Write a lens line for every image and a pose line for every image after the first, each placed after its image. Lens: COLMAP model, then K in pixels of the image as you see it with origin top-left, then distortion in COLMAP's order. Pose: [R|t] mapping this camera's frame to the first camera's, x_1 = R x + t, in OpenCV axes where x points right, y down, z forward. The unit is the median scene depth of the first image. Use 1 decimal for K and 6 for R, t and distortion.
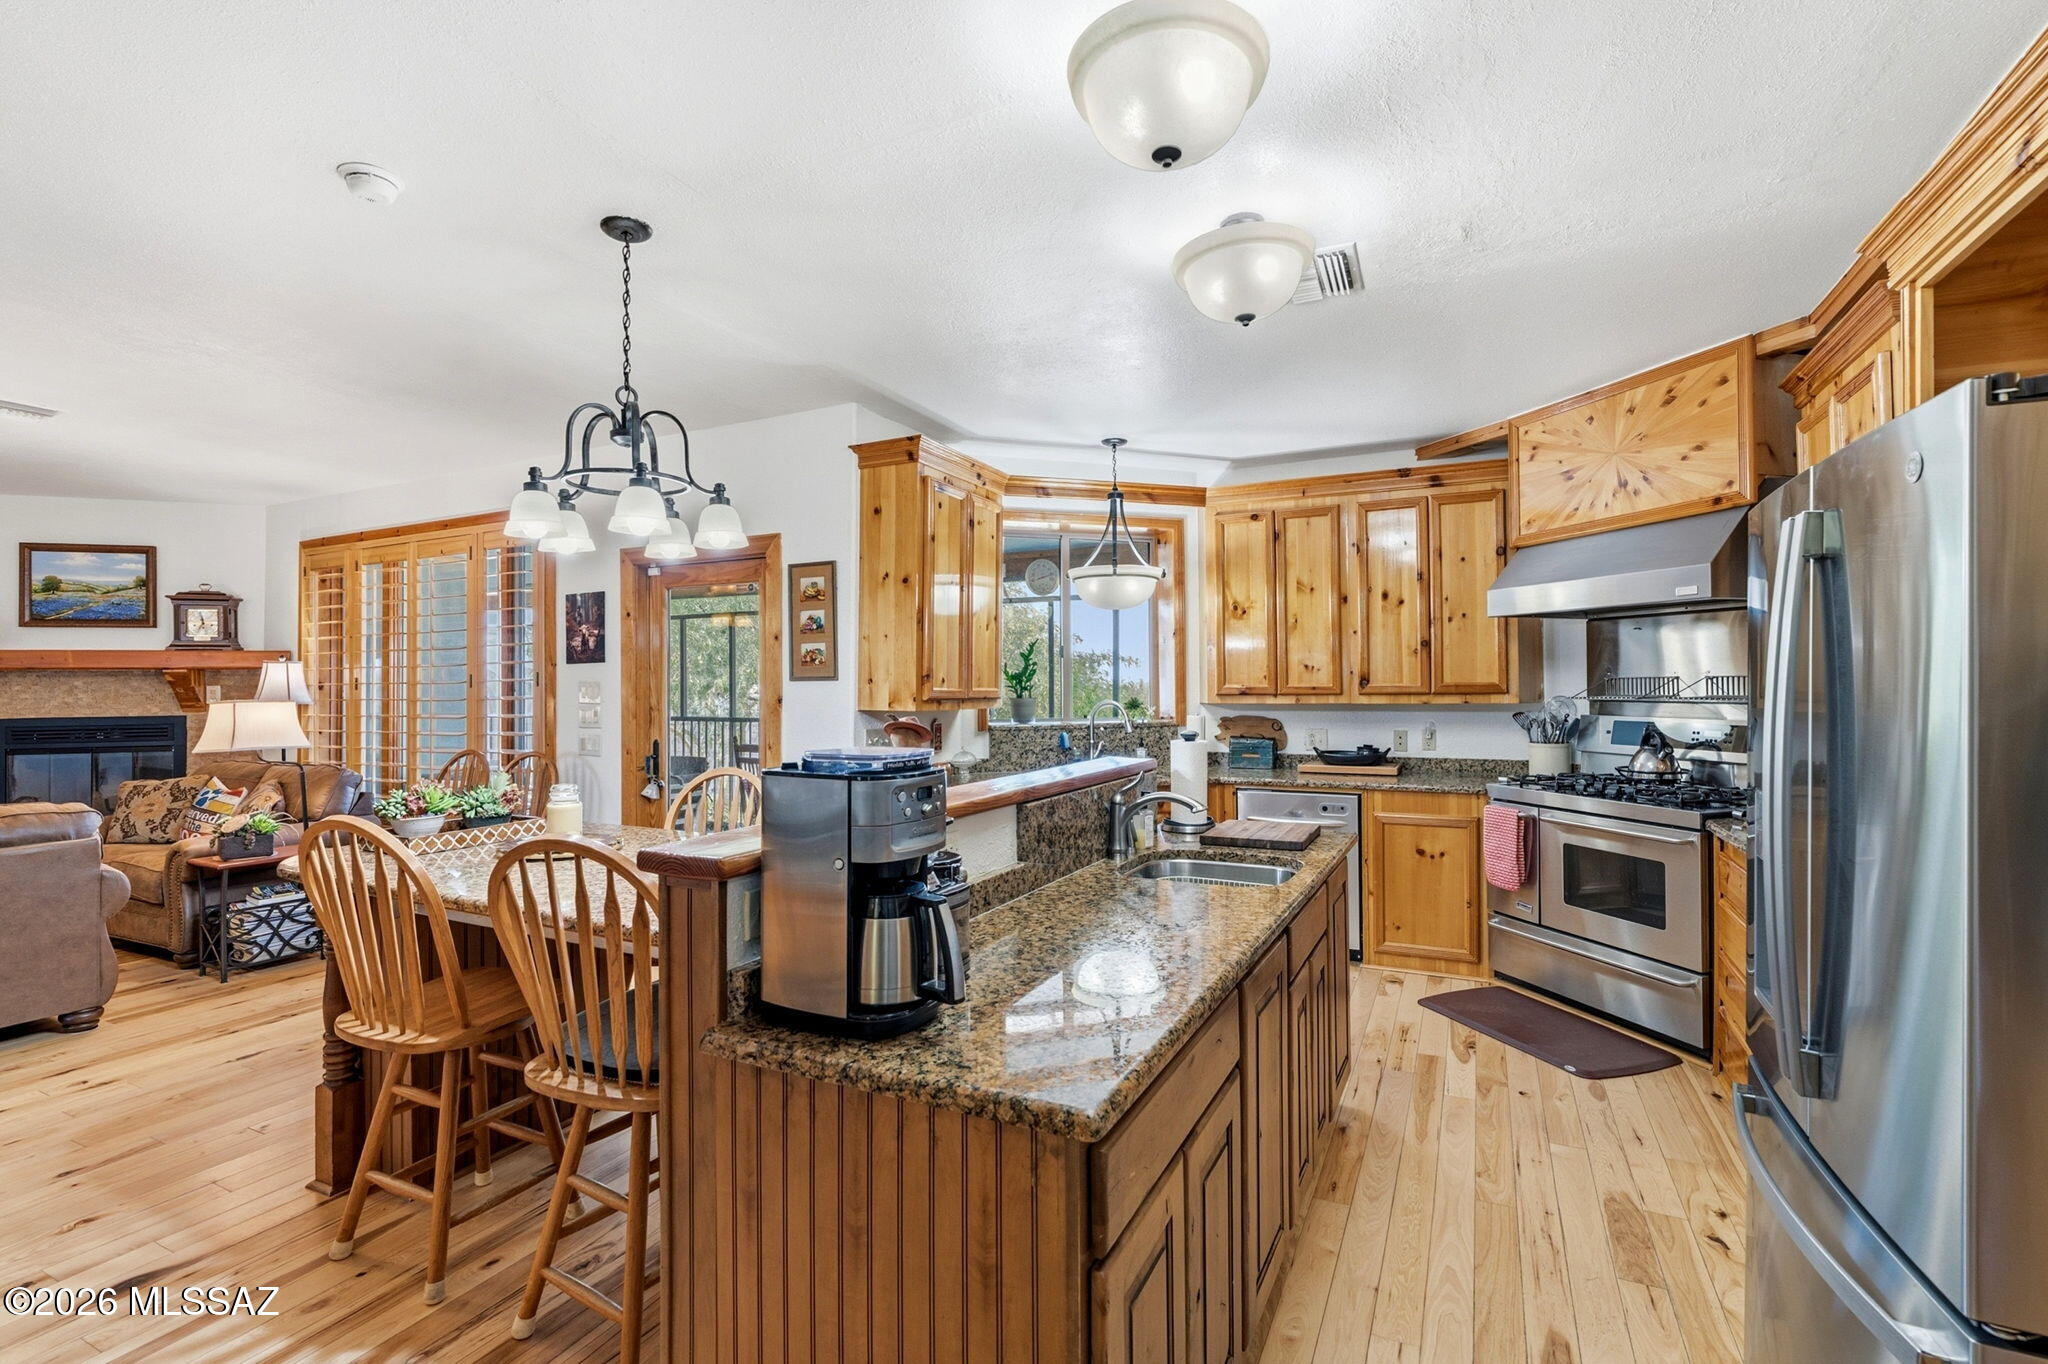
lens RADIAL K [[939.7, 0, 1019.6], [0, 939.7, 682.8], [0, 0, 1]] dist [-0.005210, 0.000229]
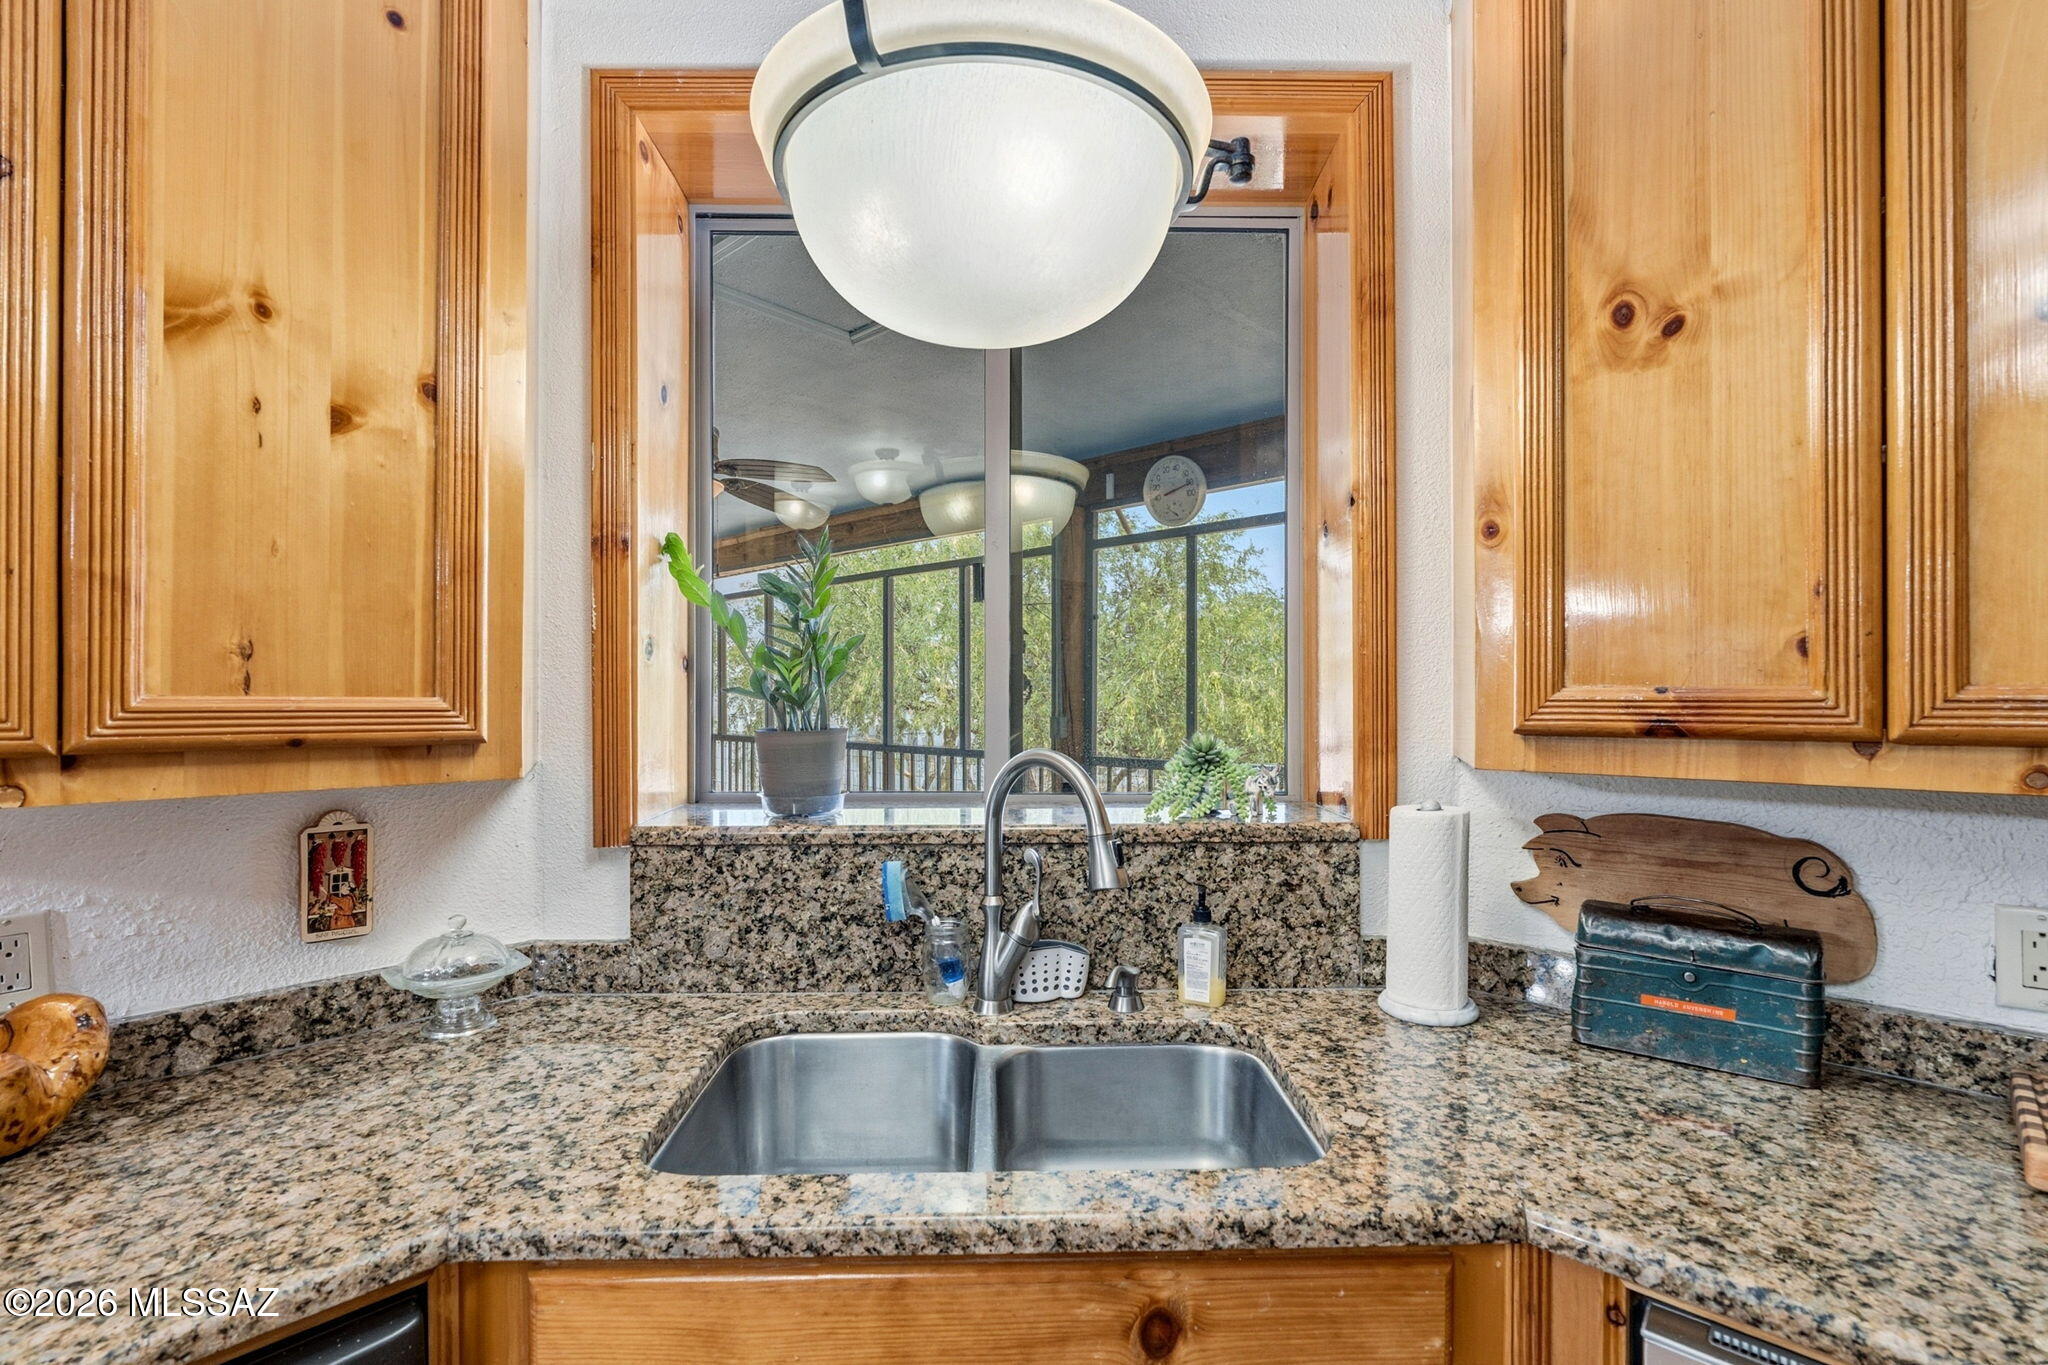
lens RADIAL K [[944.4, 0, 1016.3], [0, 944.4, 705.7], [0, 0, 1]] dist [-0.003267, -0.000087]
pose [[0.954151, 0.007588, -0.299230, 0.172010], [-0.004066, 0.999915, 0.012390, 0.004560], [0.299298, -0.010606, 0.954101, 0.791970]]
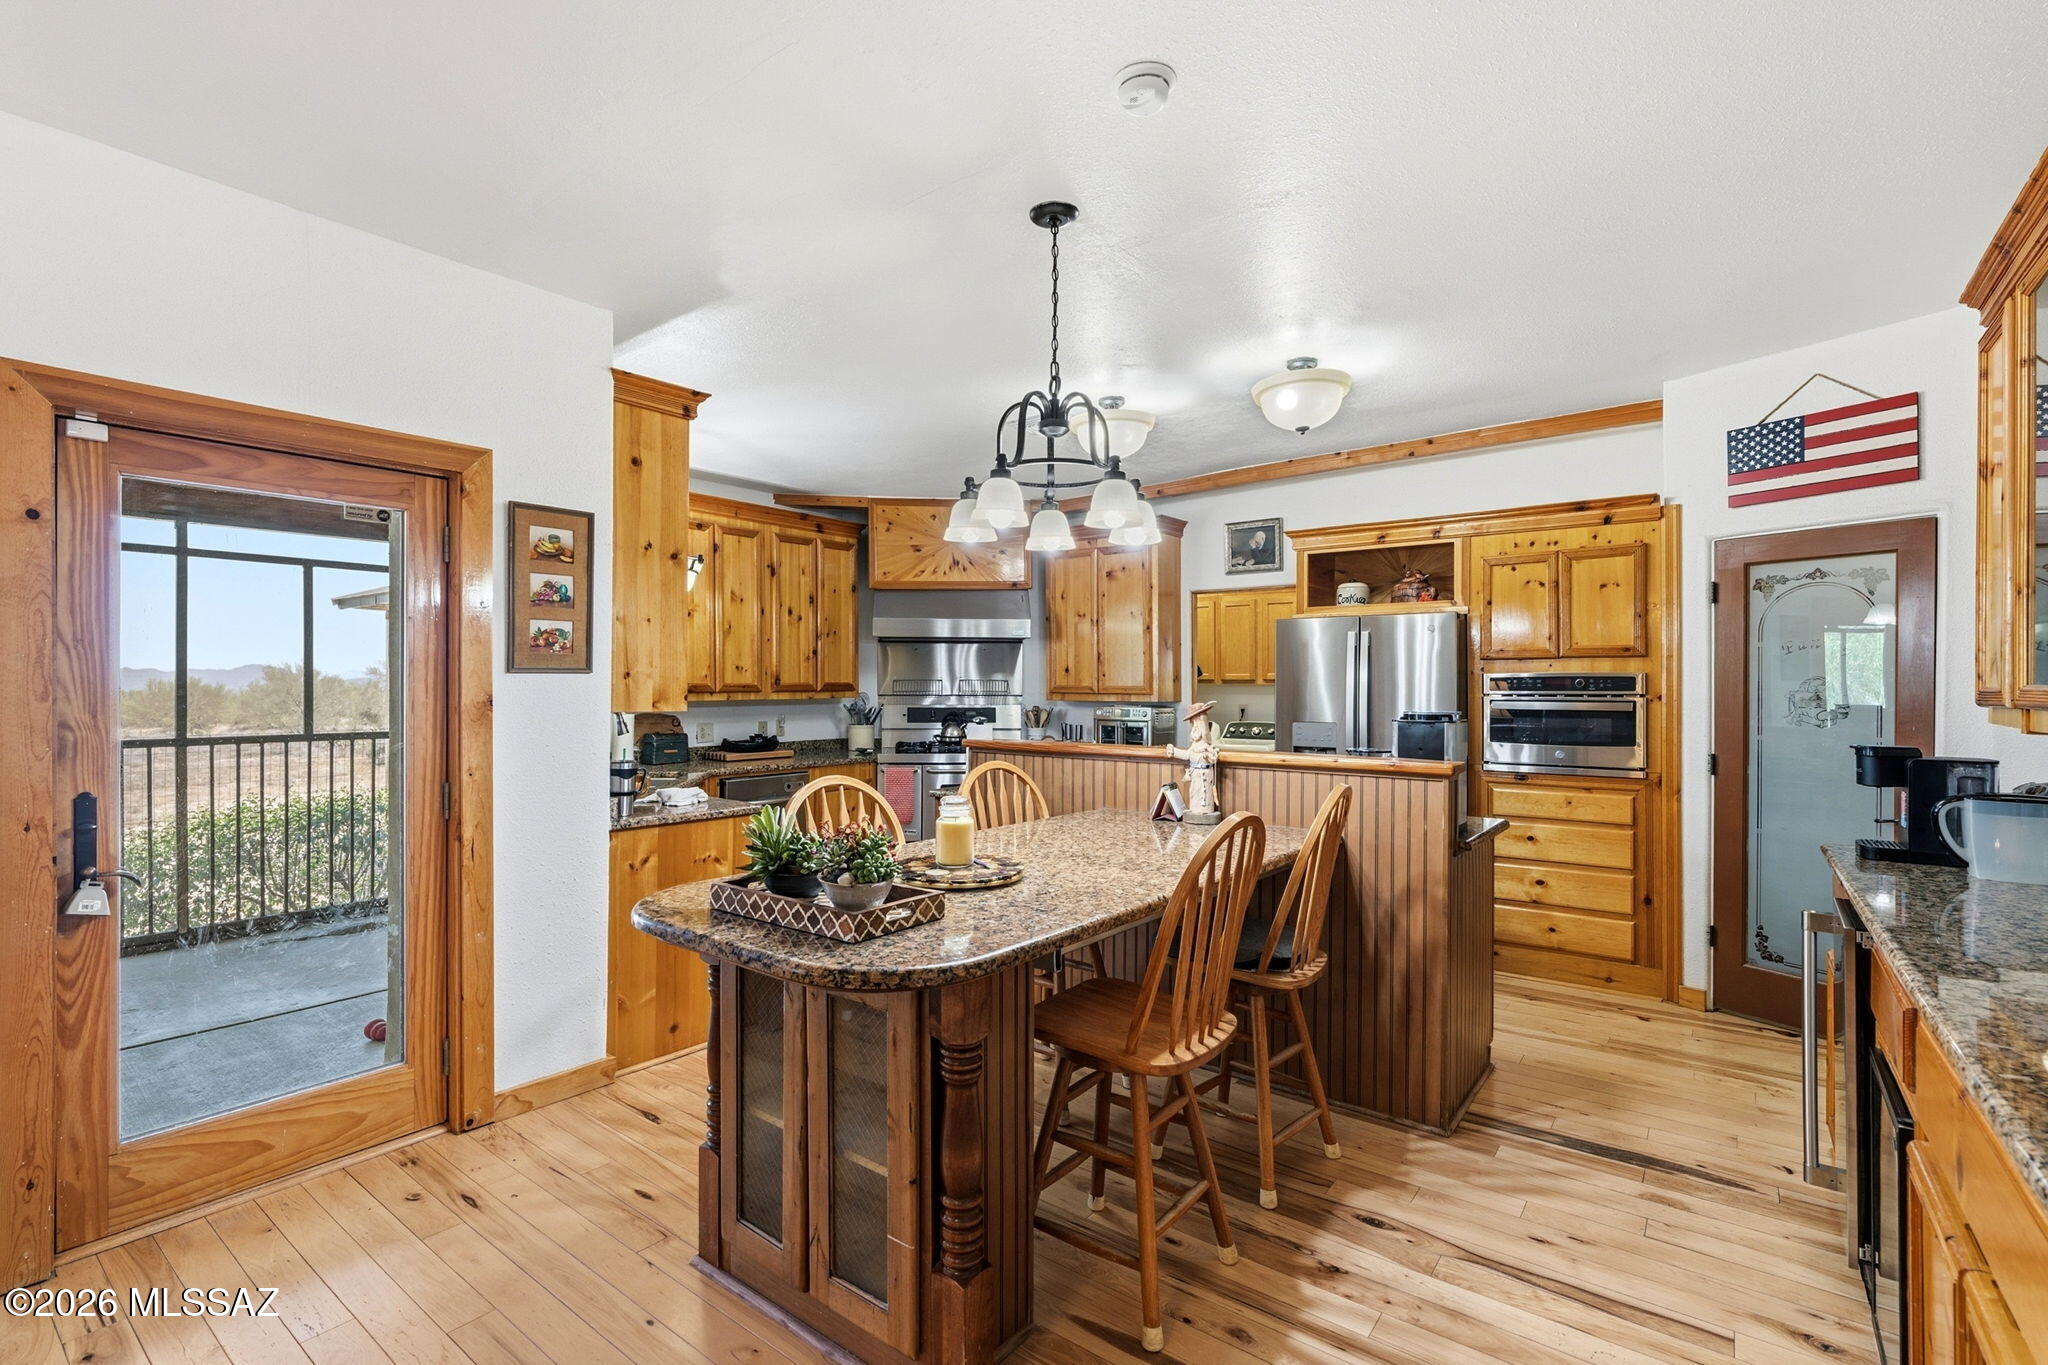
lens RADIAL K [[930.4, 0, 1022.7], [0, 930.4, 688.0], [0, 0, 1]] dist [-0.002497, 0.000155]
pose [[0.193323, 0.001055, 0.981135, -0.735424], [-0.003200, 0.999995, -0.000445, 0.007119], [-0.981130, -0.003053, 0.193326, 0.447054]]
